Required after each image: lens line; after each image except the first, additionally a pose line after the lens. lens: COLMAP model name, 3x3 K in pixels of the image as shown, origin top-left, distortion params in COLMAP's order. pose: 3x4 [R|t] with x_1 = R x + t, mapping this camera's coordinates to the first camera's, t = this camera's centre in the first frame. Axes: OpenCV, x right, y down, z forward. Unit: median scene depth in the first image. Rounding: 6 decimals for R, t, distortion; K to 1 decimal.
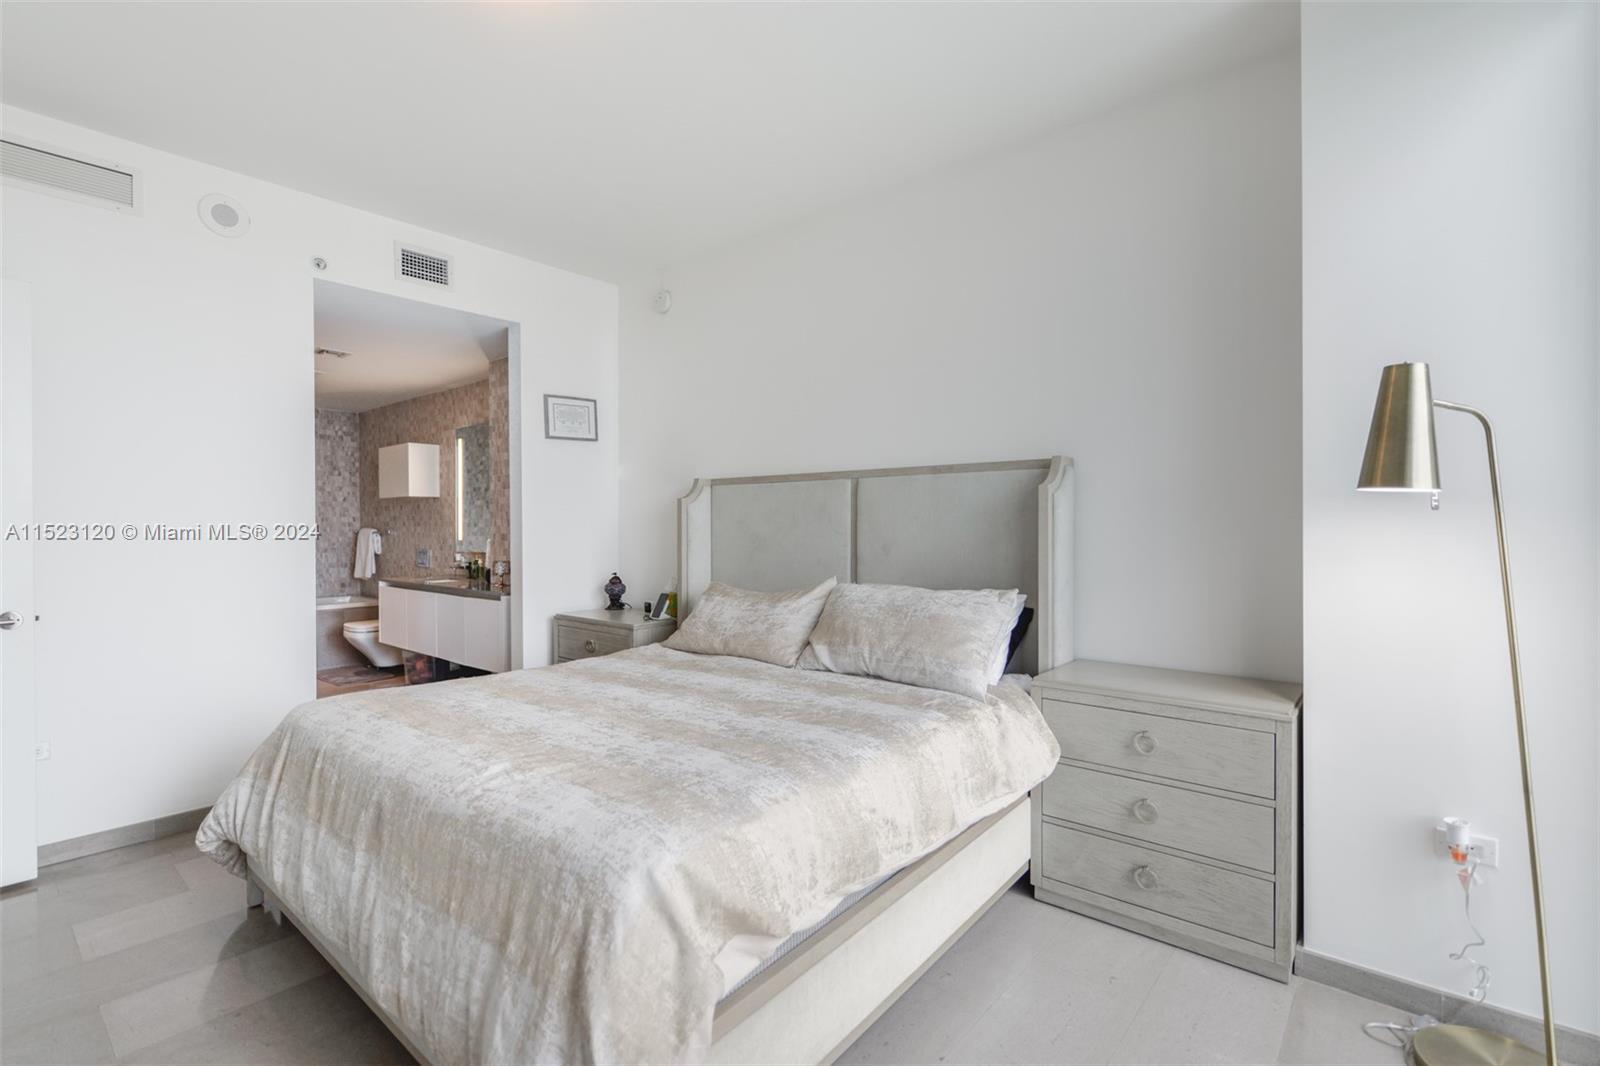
lens RADIAL K [[751.0, 0, 800.0], [0, 751.0, 533.0], [0, 0, 1]] dist [0.018016, 0.000013]
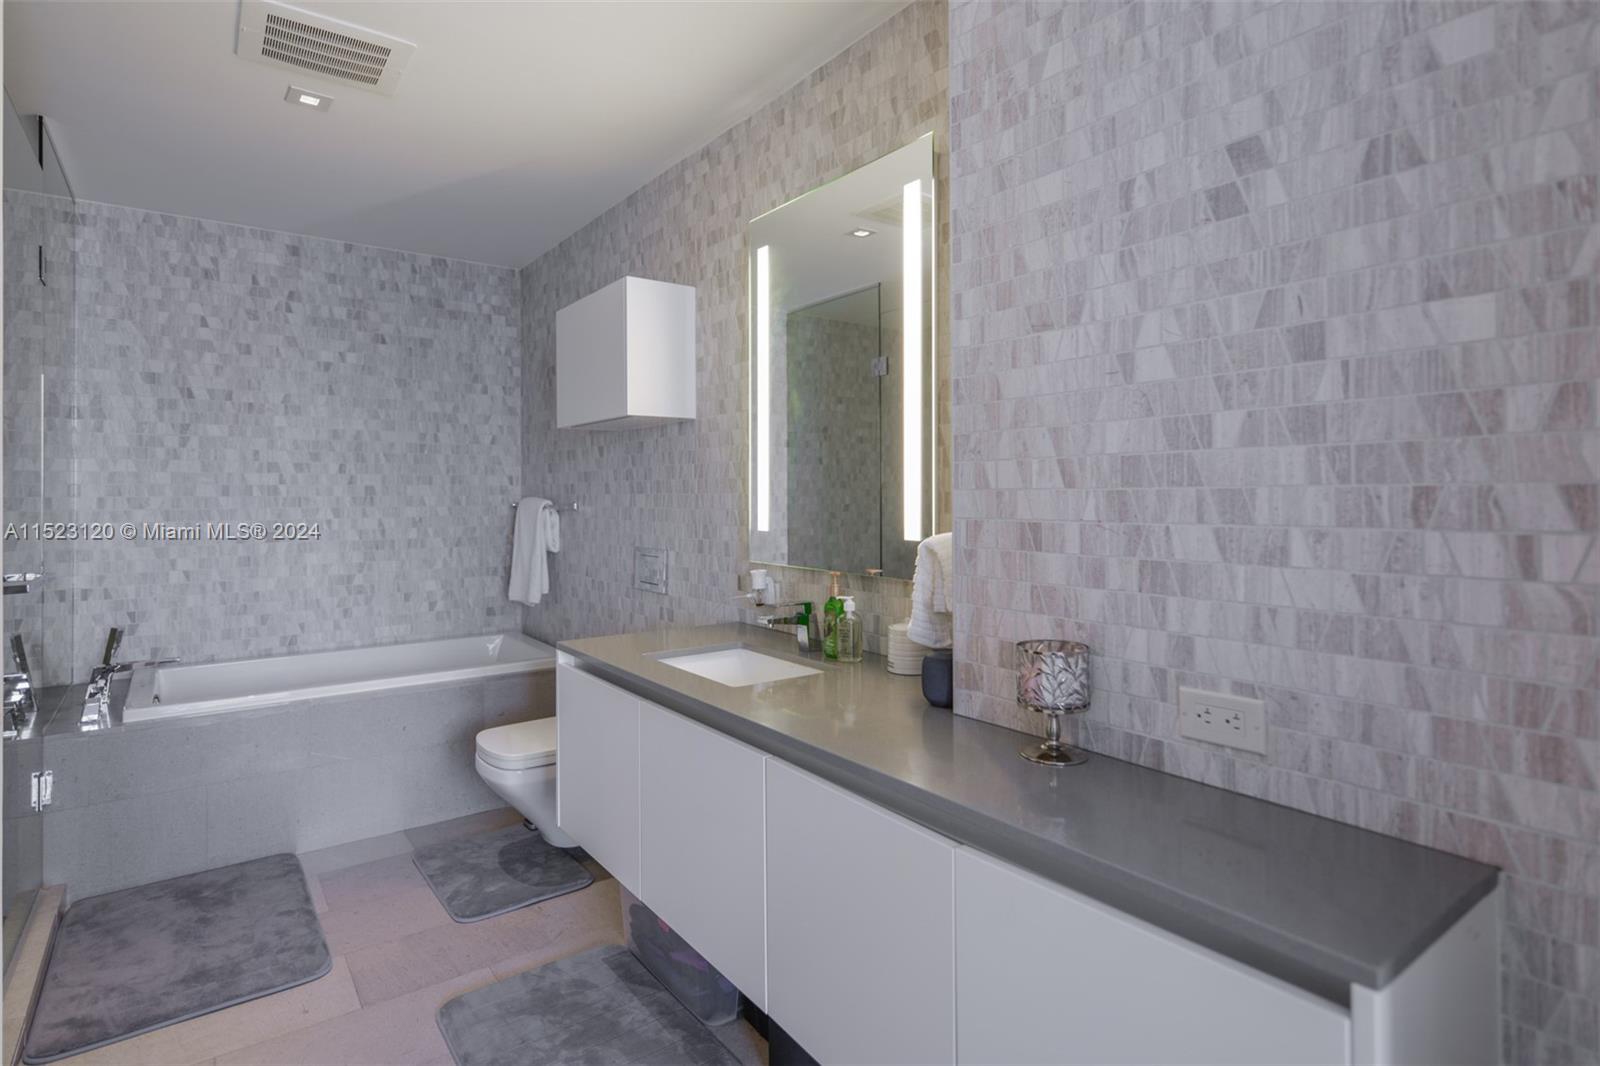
lens RADIAL K [[824.8, 0, 801.1], [0, 824.8, 495.9], [0, 0, 1]] dist [0.001082, -0.000300]
pose [[0.976830, -0.001740, -0.214011, -0.292825], [0.000182, 0.999973, -0.007301, -0.003652], [0.214018, 0.007093, 0.976804, 0.521400]]
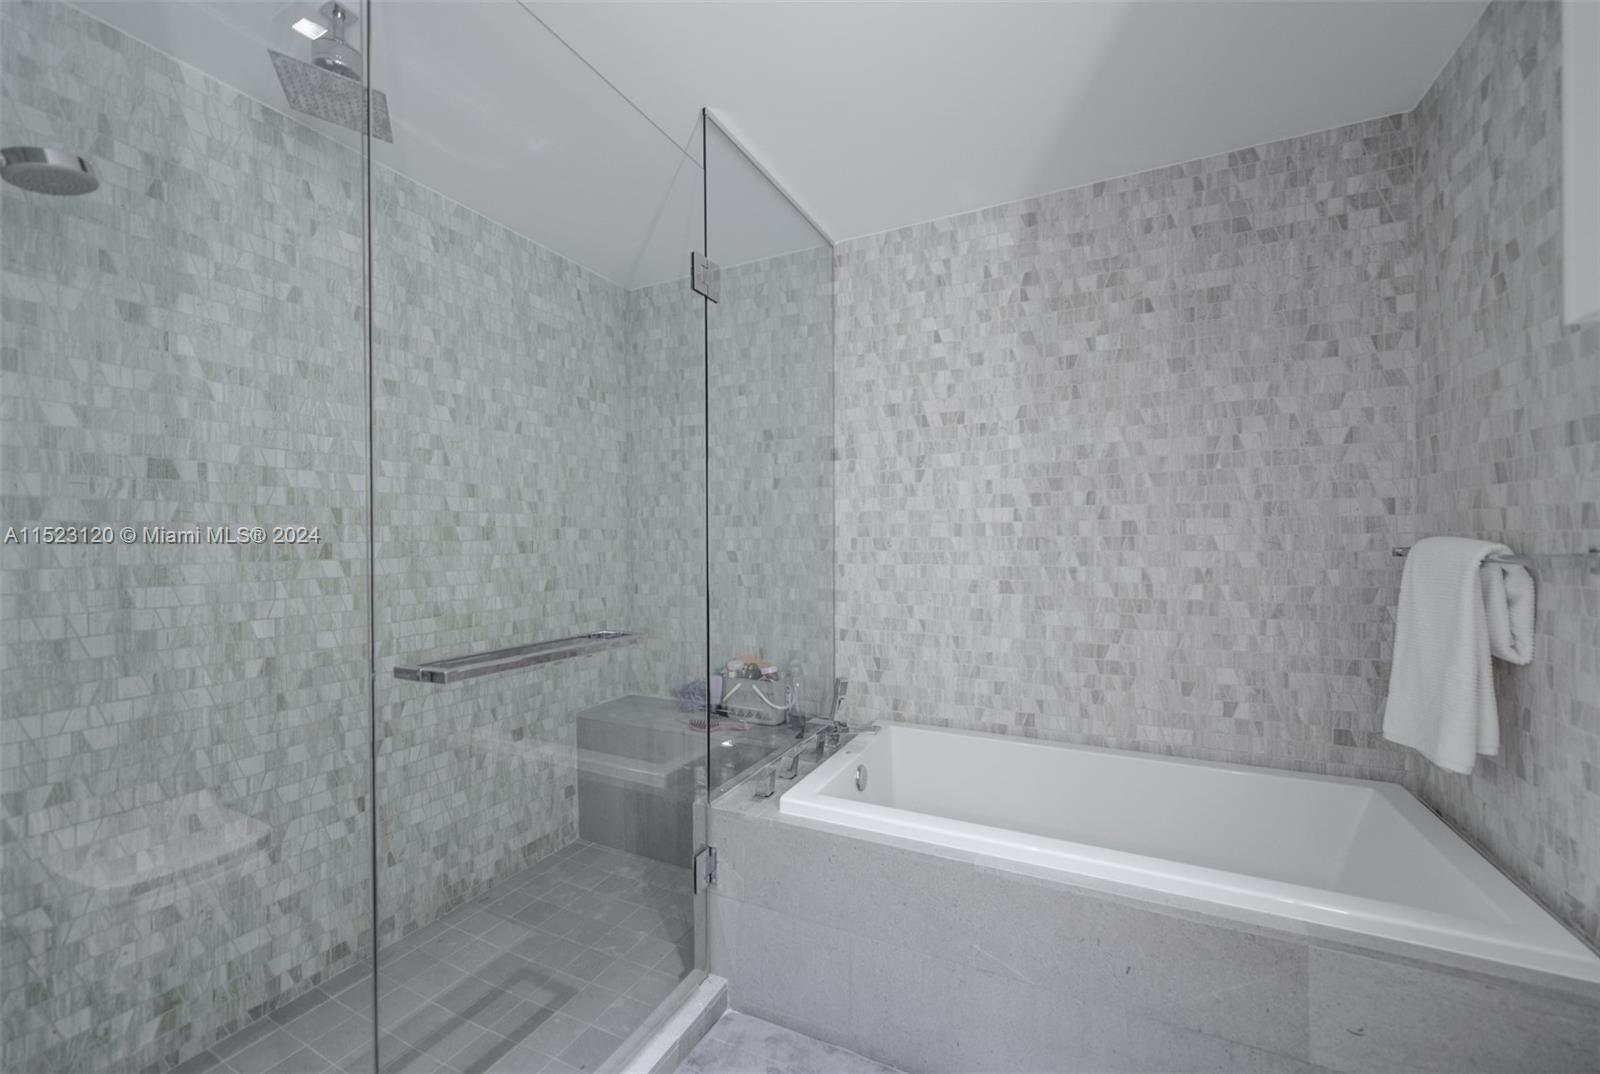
lens RADIAL K [[636.2, 0, 796.2], [0, 636.2, 543.1], [0, 0, 1]] dist [0.000490, -0.000510]
pose [[0.254534, 0.005233, -0.967050, -0.436060], [-0.003150, 0.999985, 0.004582, -0.004904], [0.967059, 0.001880, 0.254546, 0.757971]]
